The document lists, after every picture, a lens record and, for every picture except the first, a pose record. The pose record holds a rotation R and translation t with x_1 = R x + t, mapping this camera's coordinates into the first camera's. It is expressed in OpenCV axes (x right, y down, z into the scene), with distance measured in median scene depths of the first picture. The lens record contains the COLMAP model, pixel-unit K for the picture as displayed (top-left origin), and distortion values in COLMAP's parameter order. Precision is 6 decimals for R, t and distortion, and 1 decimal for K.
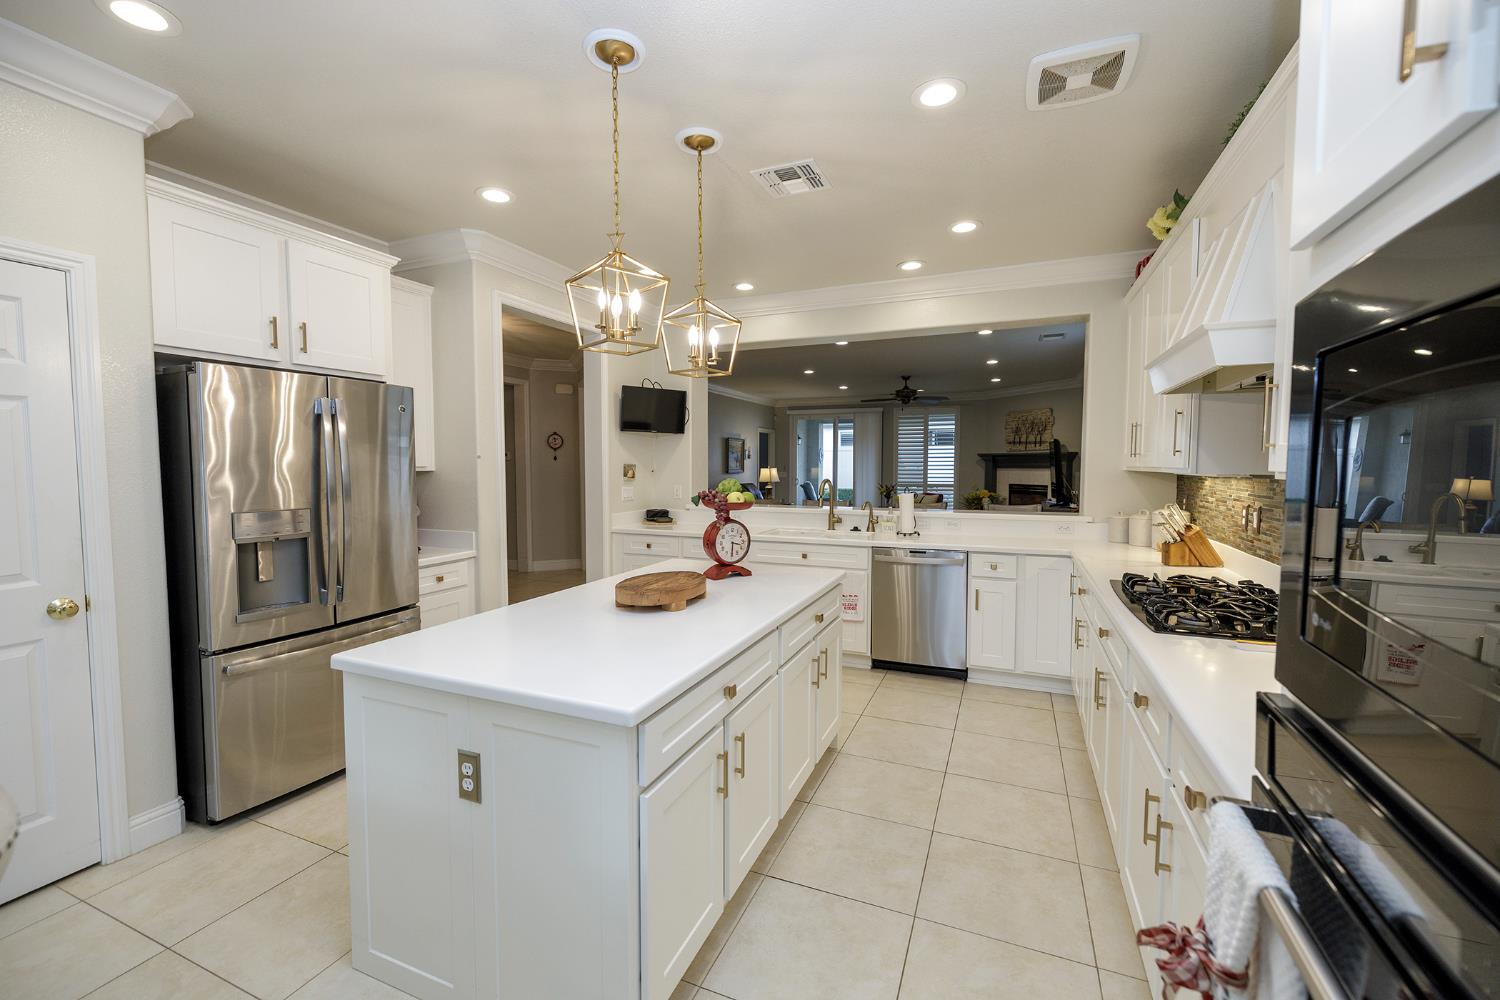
lens RADIAL K [[624.3, 0, 735.0], [0, 624.3, 497.8], [0, 0, 1]] dist [0.000216, 0.000006]
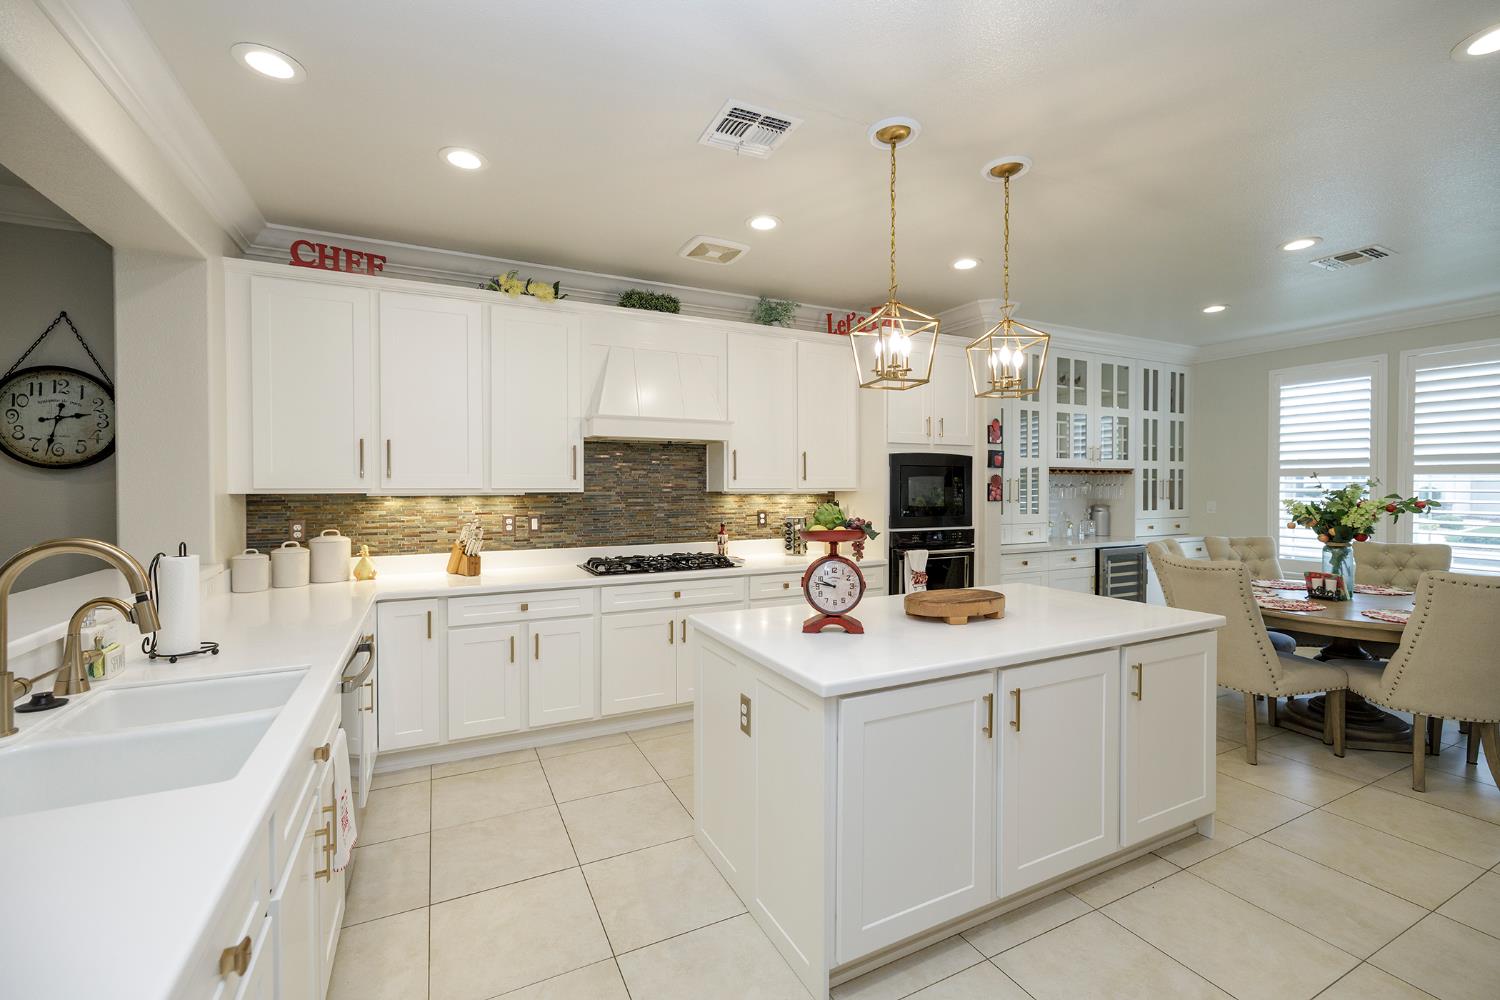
lens RADIAL K [[626.1, 0, 742.4], [0, 626.1, 491.8], [0, 0, 1]] dist [-0.001181, -0.000320]
pose [[-0.768604, -0.005346, 0.639703, -0.253494], [0.035778, 0.998041, 0.051328, -0.052307], [-0.638724, 0.062339, -0.766906, 0.983919]]
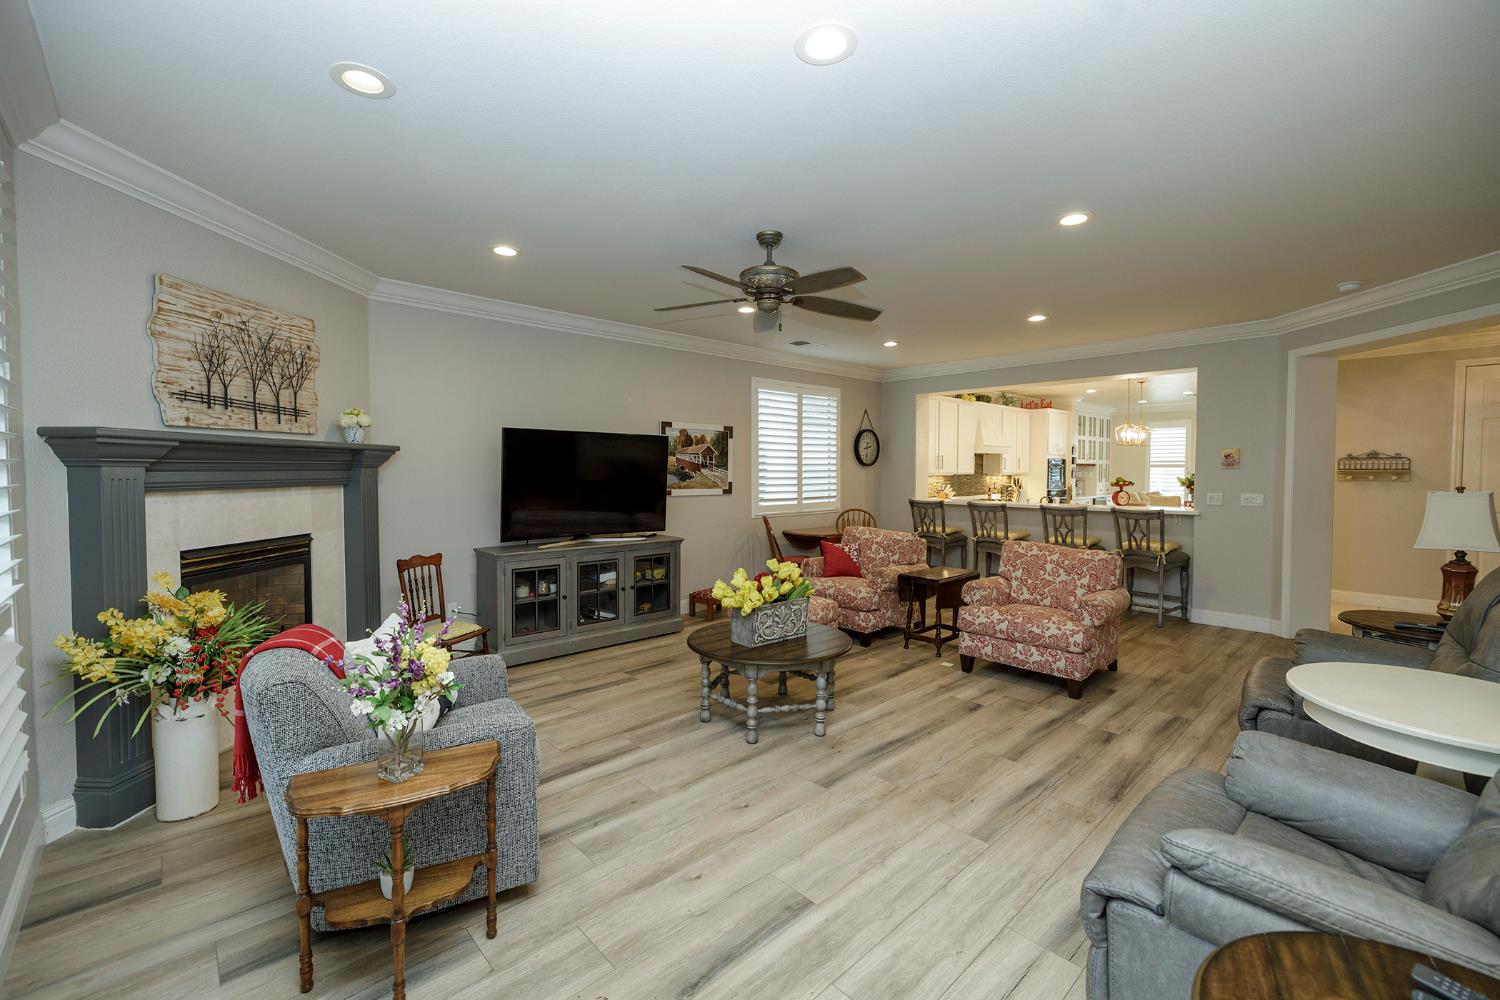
lens RADIAL K [[626.4, 0, 741.1], [0, 626.4, 494.7], [0, 0, 1]] dist [-0.000790, -0.000365]
pose [[-0.919031, -0.017082, 0.393815, 0.274966], [0.020523, 0.995632, 0.091082, -0.149854], [-0.393651, 0.091789, -0.914666, 2.625833]]
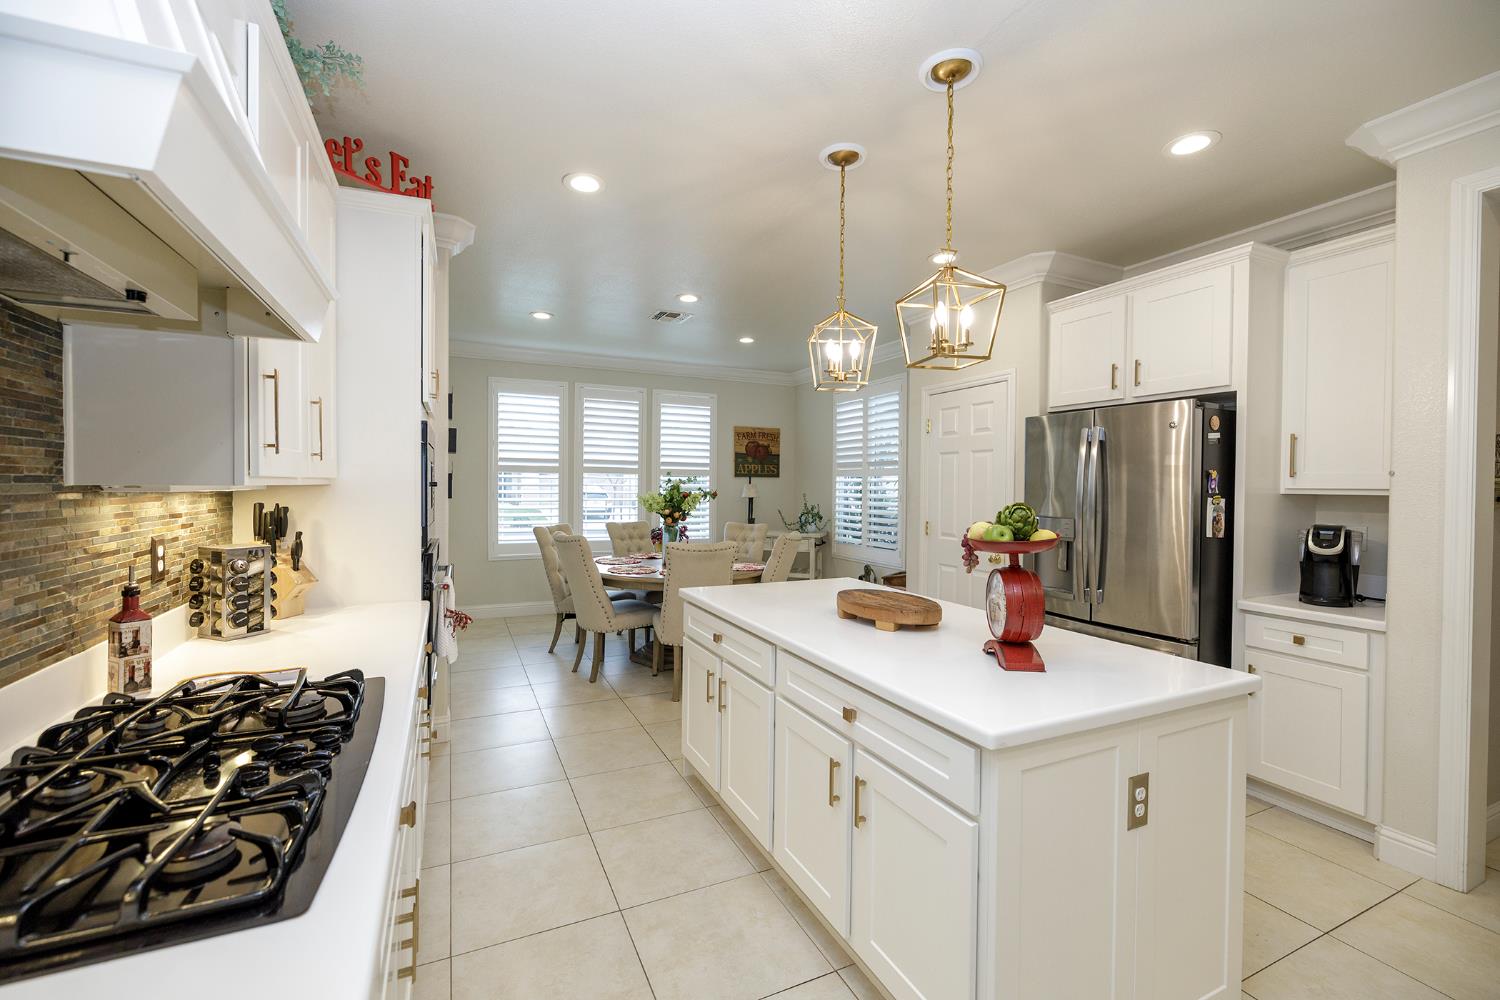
lens RADIAL K [[624.0, 0, 740.9], [0, 624.0, 491.4], [0, 0, 1]] dist [-0.001216, -0.000352]
pose [[-0.656690, -0.000305, -0.754160, 0.369286], [-0.053926, 0.997459, 0.046553, -0.033155], [0.752230, 0.071240, -0.655038, 0.709463]]
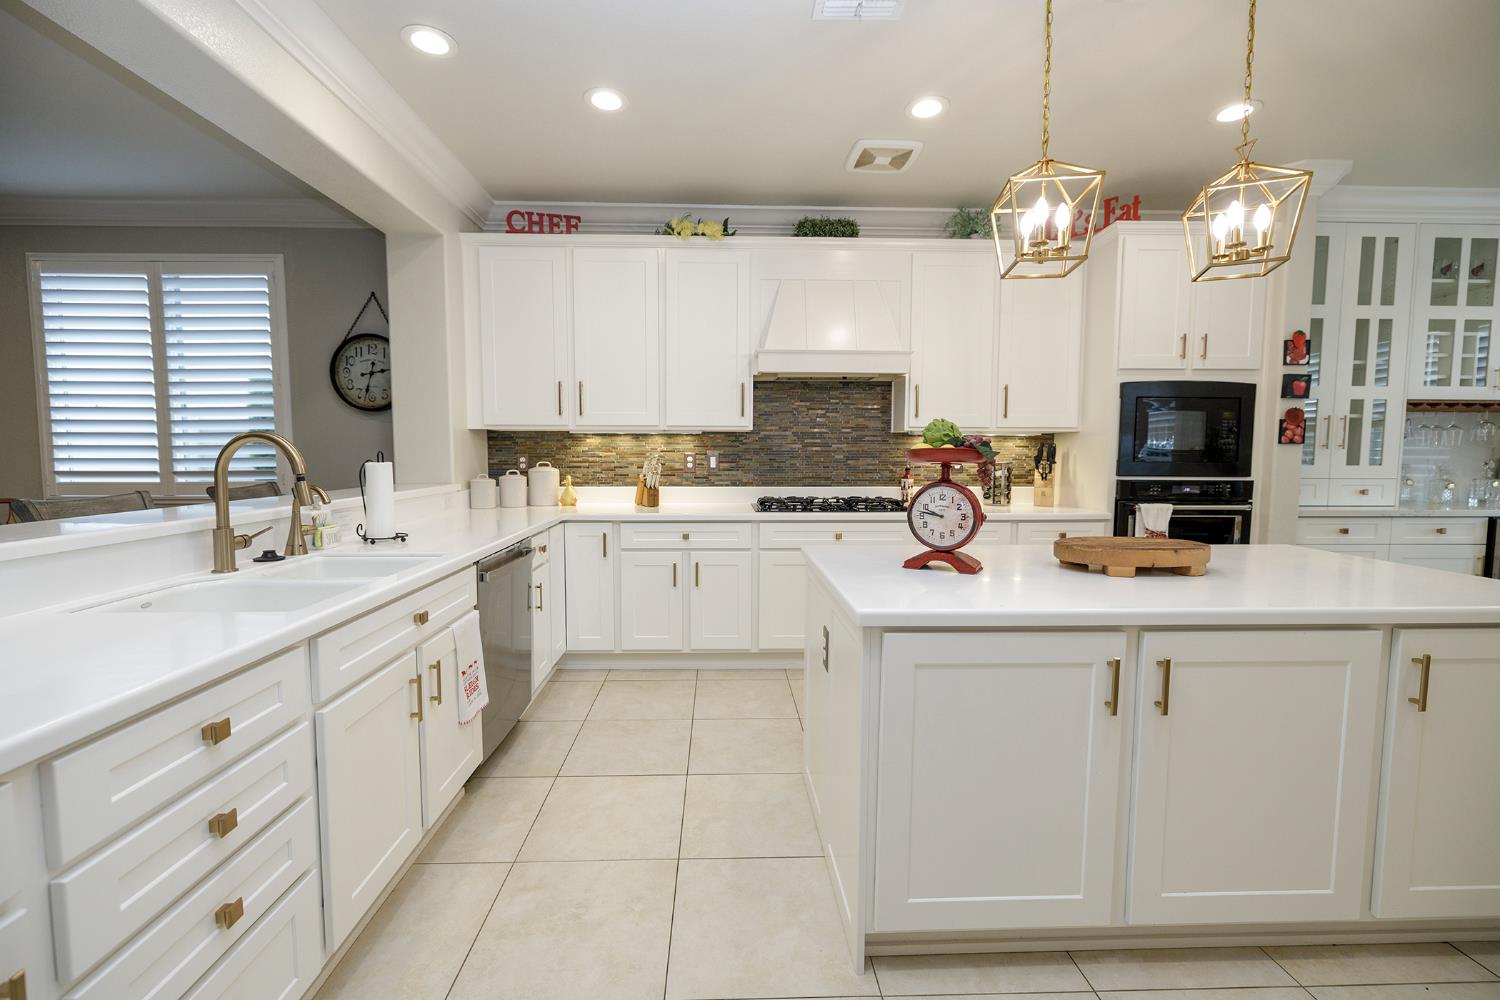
lens RADIAL K [[626.4, 0, 741.1], [0, 626.4, 494.7], [0, 0, 1]] dist [-0.000790, -0.000365]
pose [[-0.437372, -0.063768, 0.897017, -0.303858], [0.046769, 0.994520, 0.093503, -0.013429], [-0.898064, 0.082848, -0.431992, 0.873615]]
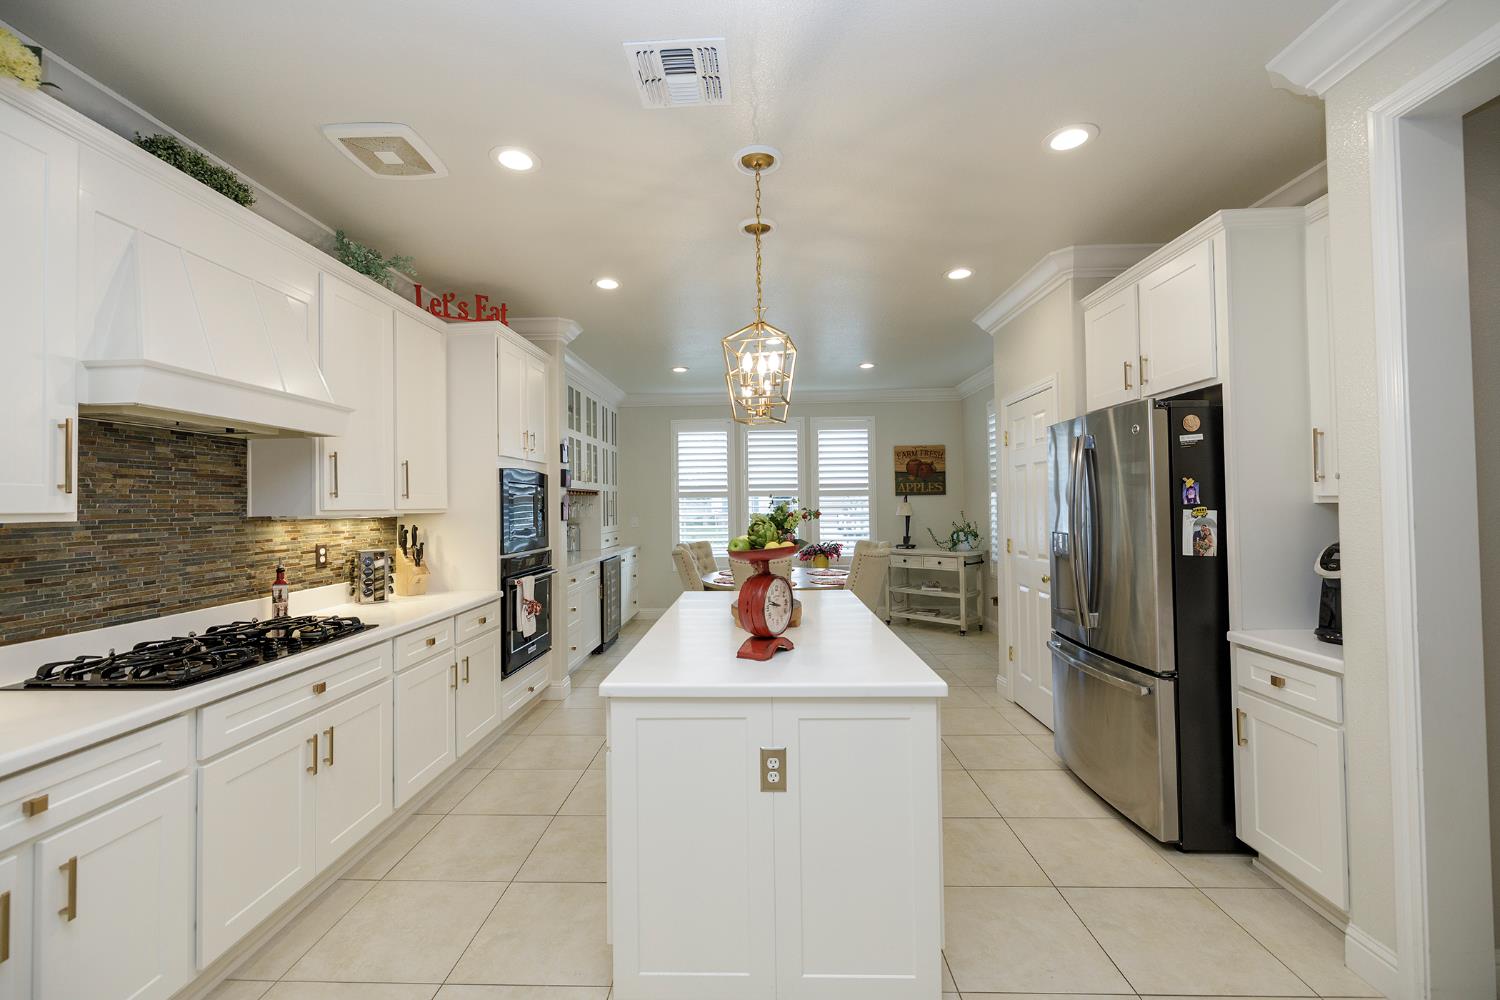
lens RADIAL K [[626.1, 0, 742.4], [0, 626.1, 491.8], [0, 0, 1]] dist [-0.001181, -0.000320]
pose [[-0.926256, 0.003375, -0.376881, 0.166896], [-0.008731, 0.999499, 0.030407, -0.050304], [0.376795, 0.031456, -0.925763, 0.988934]]
